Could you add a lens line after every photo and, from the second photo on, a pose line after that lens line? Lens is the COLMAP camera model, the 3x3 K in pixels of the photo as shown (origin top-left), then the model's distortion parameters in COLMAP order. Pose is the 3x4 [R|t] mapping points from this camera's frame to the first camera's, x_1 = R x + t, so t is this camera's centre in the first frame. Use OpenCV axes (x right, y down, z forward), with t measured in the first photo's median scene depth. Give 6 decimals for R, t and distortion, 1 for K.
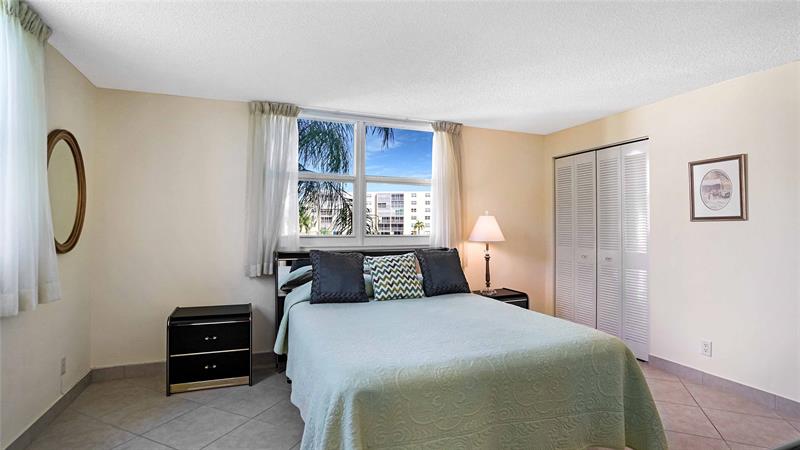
lens RADIAL K [[370.6, 0, 369.0], [0, 370.6, 222.3], [0, 0, 1]] dist [-0.038432, 0.005065]
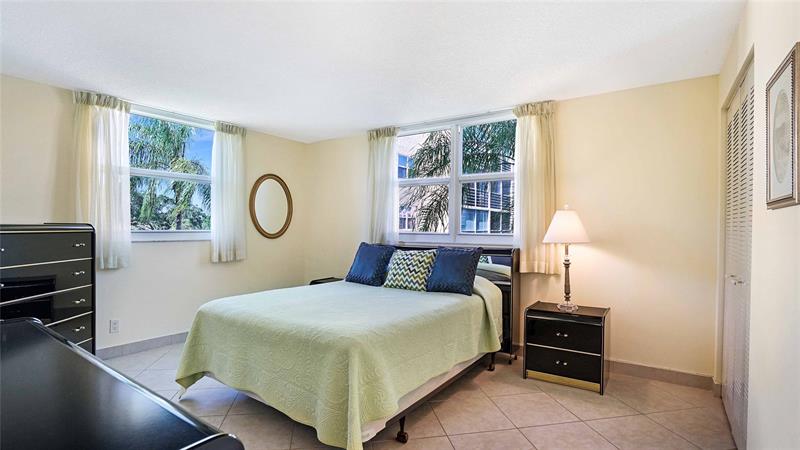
lens RADIAL K [[370.6, 0, 402.4], [0, 370.6, 226.8], [0, 0, 1]] dist [-0.038432, 0.005065]
pose [[0.613489, 0.005260, -0.789686, 0.711354], [0.007134, 0.999900, 0.012203, 0.004617], [0.789671, -0.013120, 0.613390, 0.230684]]
